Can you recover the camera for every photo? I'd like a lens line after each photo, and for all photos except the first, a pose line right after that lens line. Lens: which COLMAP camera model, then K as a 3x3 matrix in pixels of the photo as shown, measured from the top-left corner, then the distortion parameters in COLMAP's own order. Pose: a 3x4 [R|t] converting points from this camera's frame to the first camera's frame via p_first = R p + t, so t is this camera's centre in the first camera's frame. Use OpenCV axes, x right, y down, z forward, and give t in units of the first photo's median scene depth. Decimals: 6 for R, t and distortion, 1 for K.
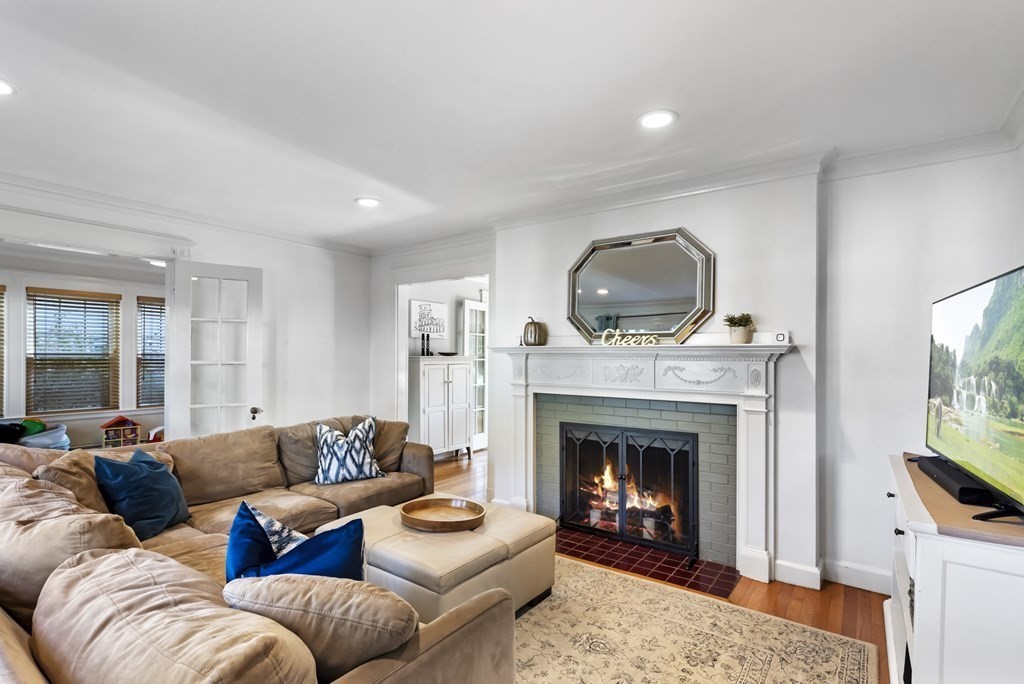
lens RADIAL K [[491.2, 0, 511.9], [0, 491.2, 348.5], [0, 0, 1]] dist [0.002965, 0.000191]
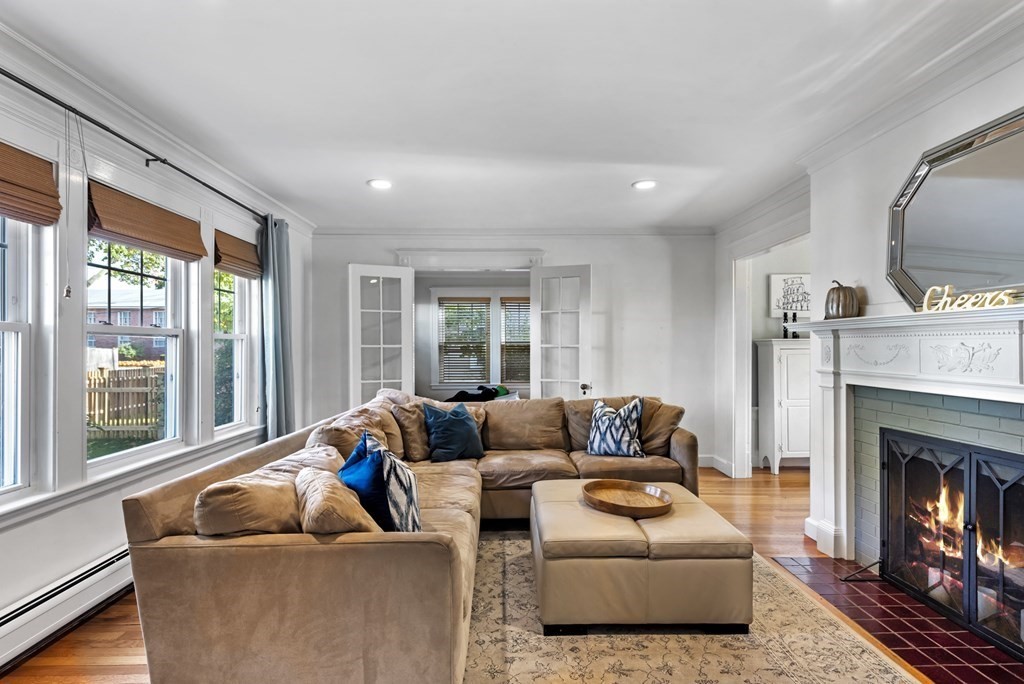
lens RADIAL K [[500.9, 0, 512.0], [0, 500.9, 342.0], [0, 0, 1]] dist [-0.002682, -0.000379]
pose [[0.601343, -0.013486, -0.798877, 0.389071], [0.019263, 0.999812, -0.002379, 0.023176], [0.798759, -0.013958, 0.601489, 0.178650]]
